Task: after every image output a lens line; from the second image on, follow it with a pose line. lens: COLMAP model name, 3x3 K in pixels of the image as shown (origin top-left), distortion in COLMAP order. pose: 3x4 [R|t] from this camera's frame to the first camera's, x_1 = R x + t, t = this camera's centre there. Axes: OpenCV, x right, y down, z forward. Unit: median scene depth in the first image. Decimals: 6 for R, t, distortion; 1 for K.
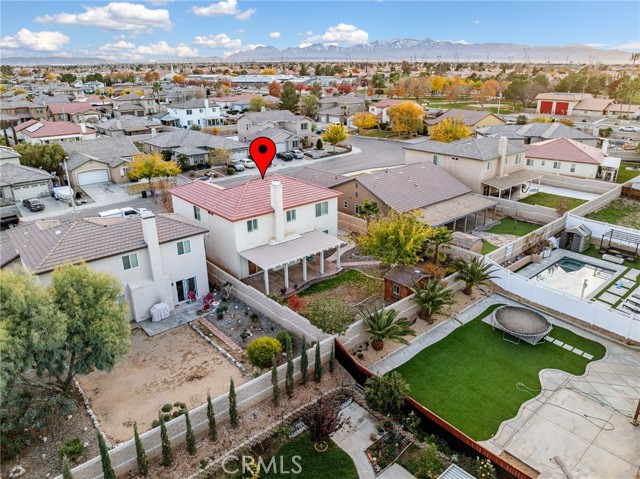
lens RADIAL K [[470.0, 0, 317.5], [0, 470.0, 195.3], [0, 0, 1]] dist [-0.006253, -0.120281]
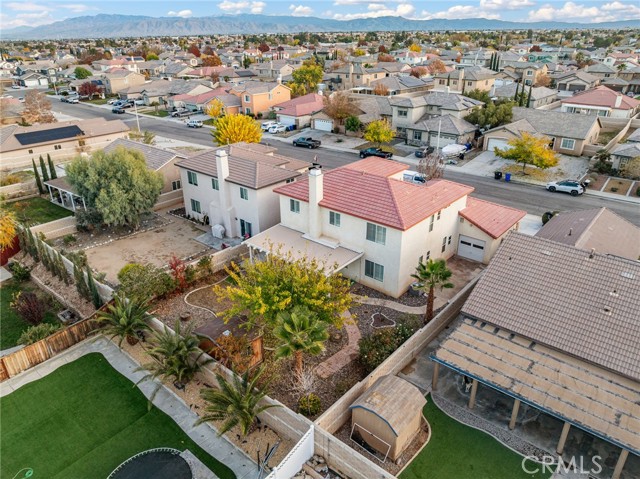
lens RADIAL K [[449.4, 0, 320.0], [0, 449.4, 239.5], [0, 0, 1]] dist [-0.031881, -0.001369]
pose [[0.147817, 0.422326, -0.894310, 0.661378], [-0.256193, 0.889729, 0.377818, -0.215435], [0.955257, 0.173268, 0.239714, 0.810575]]
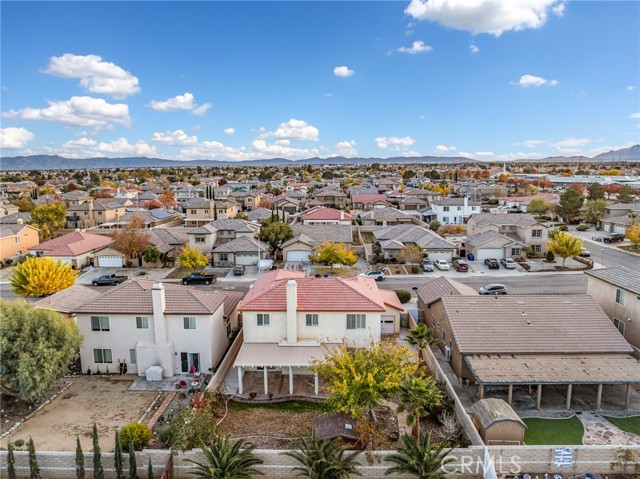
lens RADIAL K [[449.4, 0, 320.0], [0, 449.4, 239.5], [0, 0, 1]] dist [-0.031881, -0.001369]
pose [[0.741079, 0.108344, -0.662619, 0.530161], [-0.177616, 0.983372, -0.037857, -0.082825], [0.647499, 0.145747, 0.747999, 0.336206]]
